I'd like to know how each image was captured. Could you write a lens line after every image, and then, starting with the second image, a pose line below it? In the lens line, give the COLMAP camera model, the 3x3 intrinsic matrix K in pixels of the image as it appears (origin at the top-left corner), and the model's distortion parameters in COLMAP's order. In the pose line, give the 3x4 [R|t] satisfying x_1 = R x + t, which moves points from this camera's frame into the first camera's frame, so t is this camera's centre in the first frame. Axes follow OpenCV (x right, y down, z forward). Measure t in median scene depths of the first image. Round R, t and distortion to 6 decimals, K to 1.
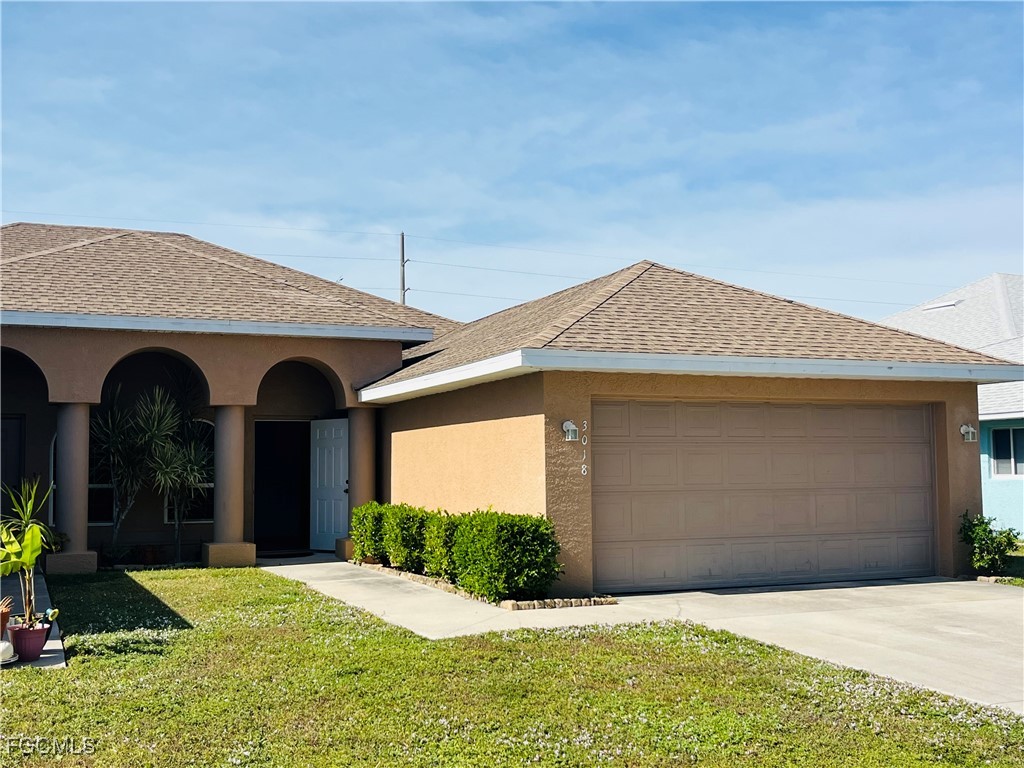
lens RADIAL K [[1128.7, 0, 518.1], [0, 1128.7, 384.0], [0, 0, 1]] dist [0.056550, 0.000000]
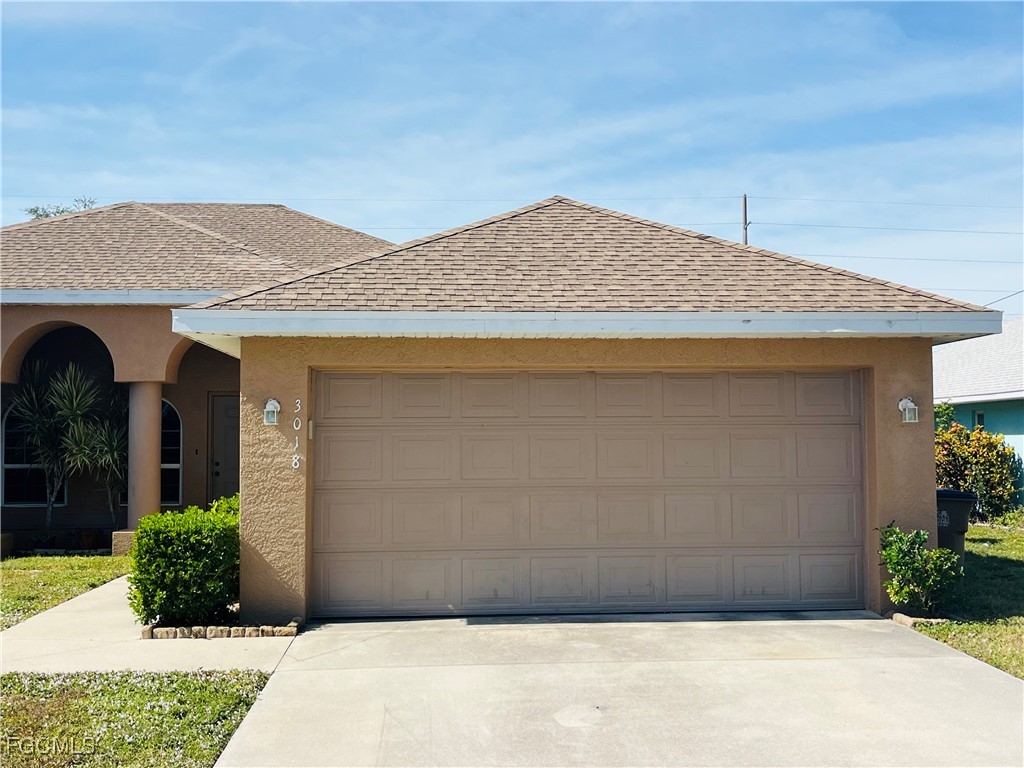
lens RADIAL K [[1128.7, 0, 530.5], [0, 1128.7, 379.1], [0, 0, 1]] dist [0.056550, 0.000000]
pose [[0.948067, -0.012421, -0.317827, 0.422449], [0.020001, 0.999588, 0.020598, 0.004921], [0.317440, -0.025885, 0.947925, 0.273348]]
